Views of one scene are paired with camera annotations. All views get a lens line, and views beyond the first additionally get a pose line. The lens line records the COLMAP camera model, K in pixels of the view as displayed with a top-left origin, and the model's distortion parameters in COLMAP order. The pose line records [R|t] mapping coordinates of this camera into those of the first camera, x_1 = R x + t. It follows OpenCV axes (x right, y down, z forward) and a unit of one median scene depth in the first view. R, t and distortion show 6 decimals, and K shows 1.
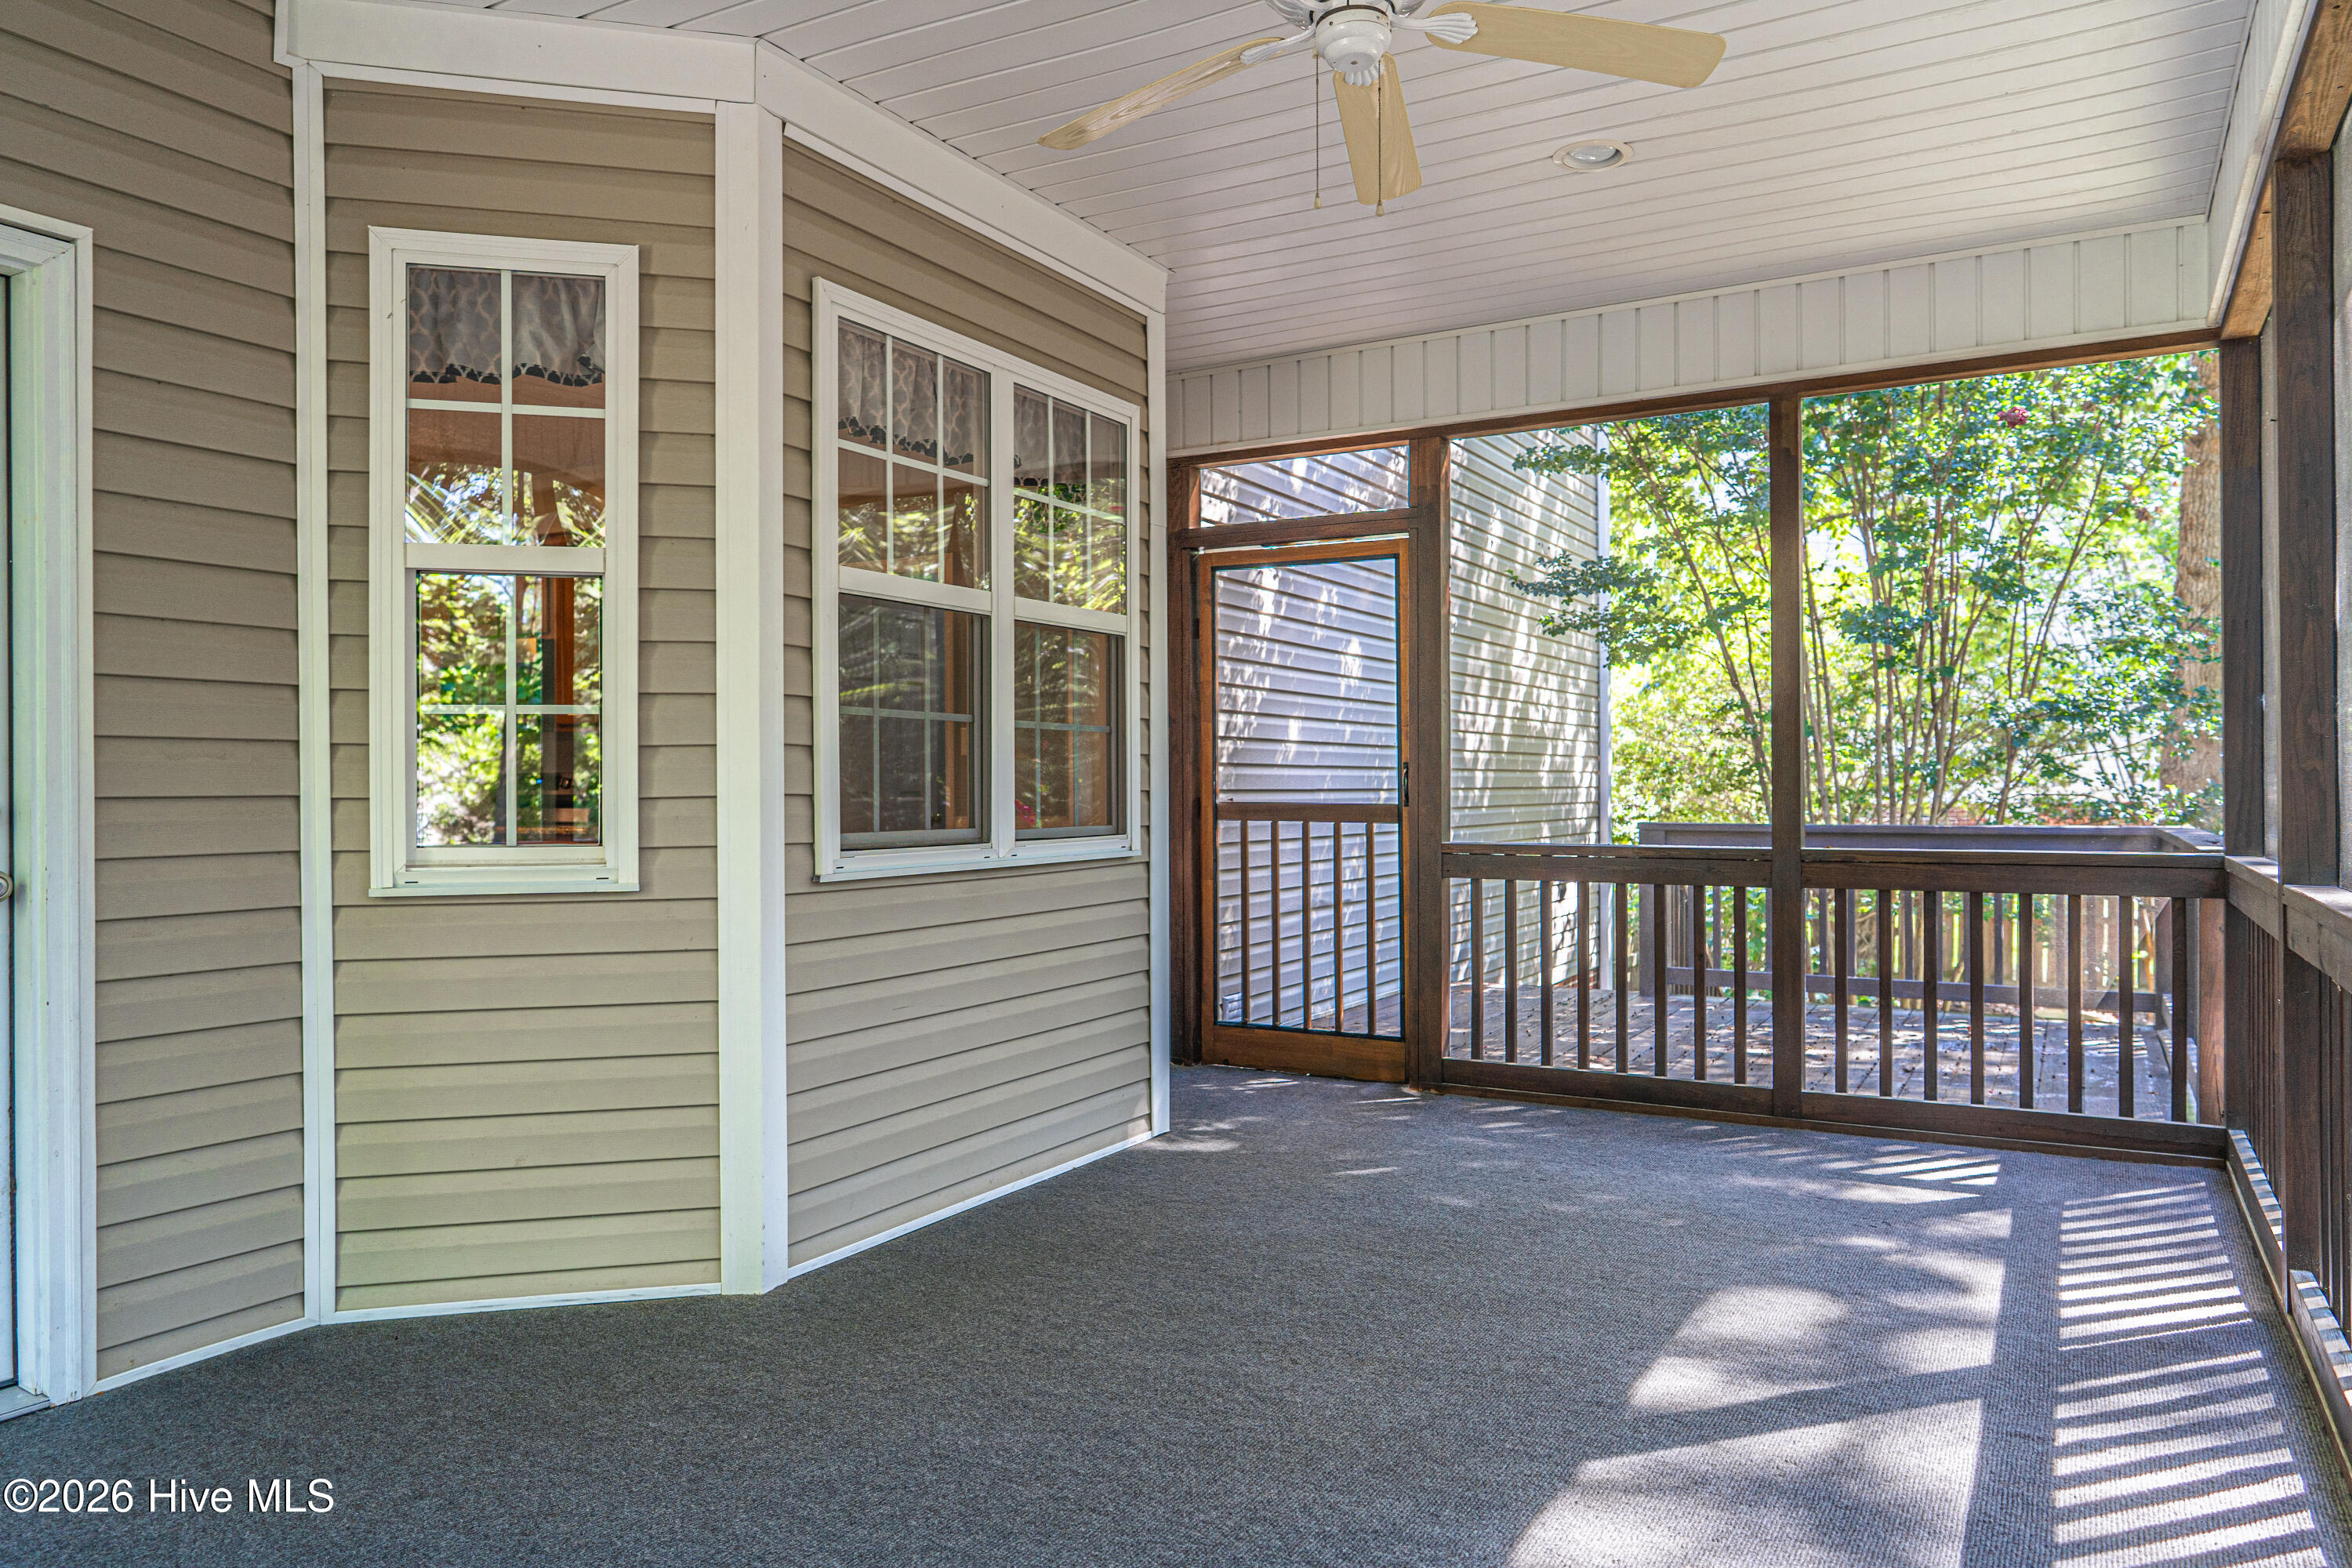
lens RADIAL K [[1569.3, 0, 1165.6], [0, 1569.3, 774.8], [0, 0, 1]] dist [-0.003281, 0.003972]
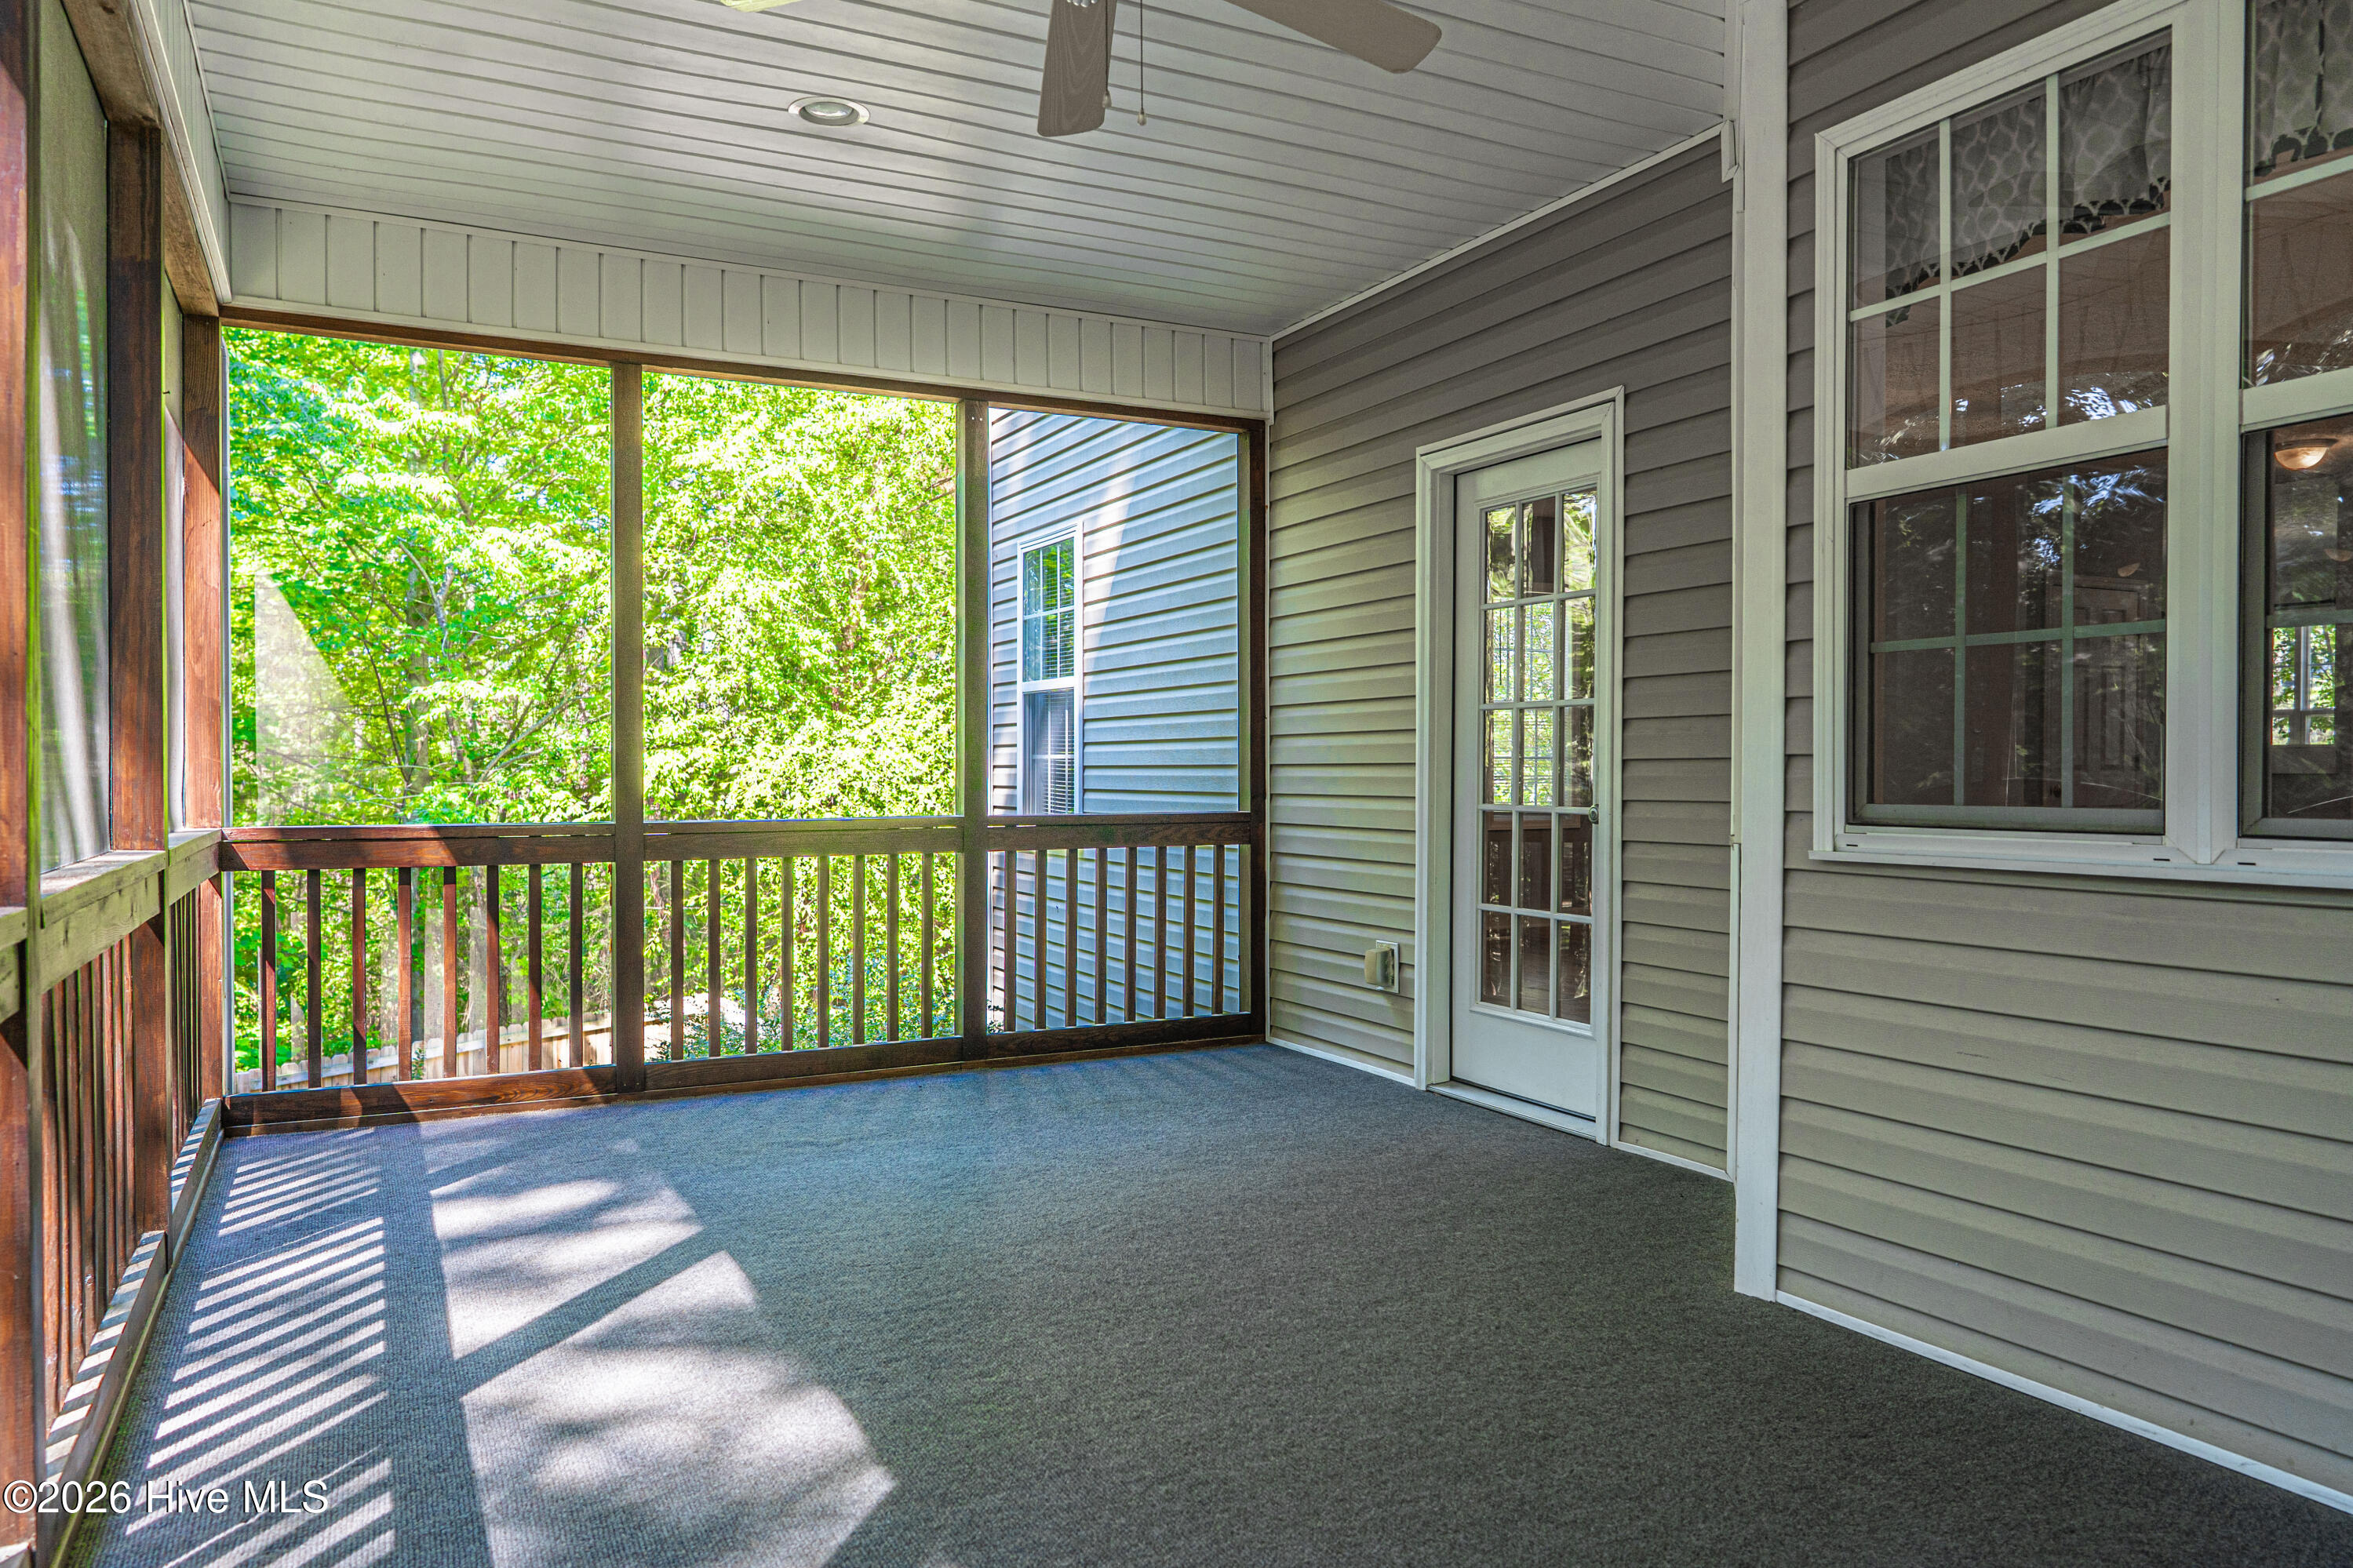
lens RADIAL K [[1569.8, 0, 1164.9], [0, 1569.8, 796.6], [0, 0, 1]] dist [-0.003281, 0.003972]
pose [[-0.536876, 0.018487, -0.843458, 0.699308], [0.009641, 0.999829, 0.015778, 0.018326], [0.843606, 0.000339, -0.536963, 1.198276]]
